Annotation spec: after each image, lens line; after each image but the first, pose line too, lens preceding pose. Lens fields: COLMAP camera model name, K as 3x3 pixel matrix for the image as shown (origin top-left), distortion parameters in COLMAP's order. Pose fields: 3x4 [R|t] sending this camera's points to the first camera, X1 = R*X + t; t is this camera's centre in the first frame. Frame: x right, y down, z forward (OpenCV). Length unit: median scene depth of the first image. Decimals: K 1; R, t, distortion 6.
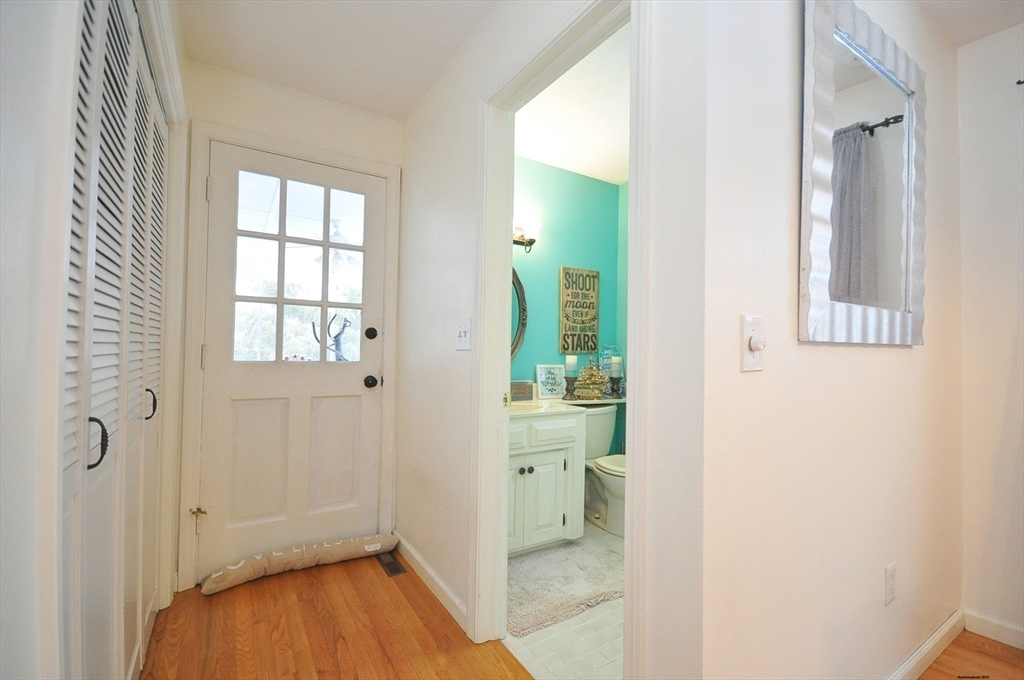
lens RADIAL K [[447.4, 0, 512.0], [0, 447.4, 340.0], [0, 0, 1]] dist [0.001927, -0.000256]
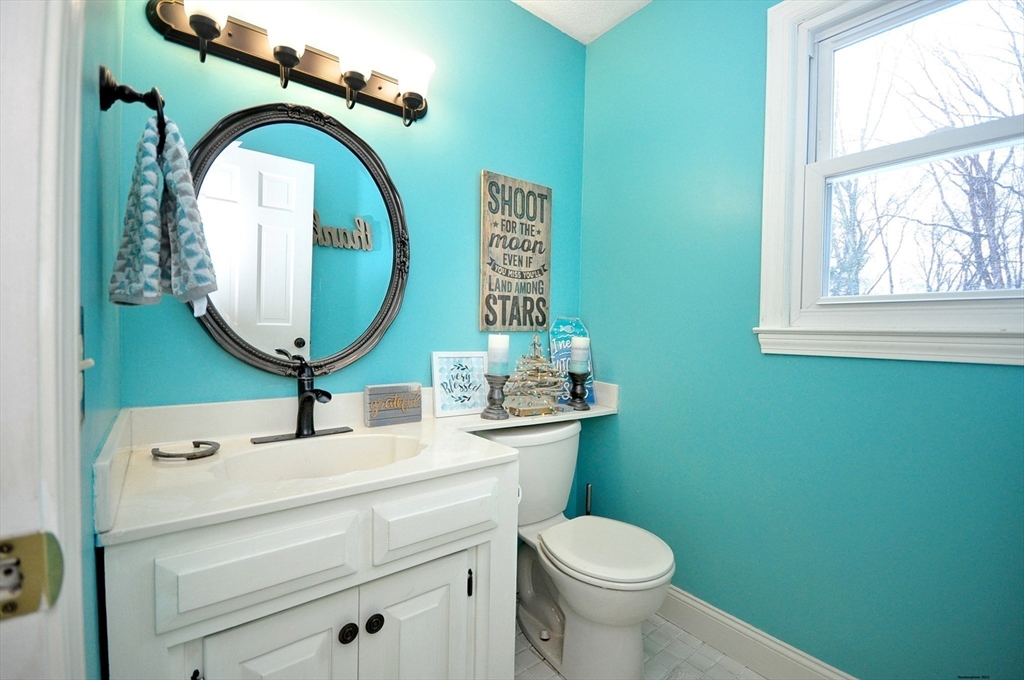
lens RADIAL K [[447.4, 0, 512.0], [0, 447.4, 340.0], [0, 0, 1]] dist [0.001927, -0.000256]
pose [[0.994903, -0.003083, 0.100790, 0.090295], [-0.000891, 0.999225, 0.039361, 0.019469], [-0.100833, -0.039251, 0.994129, 0.447226]]
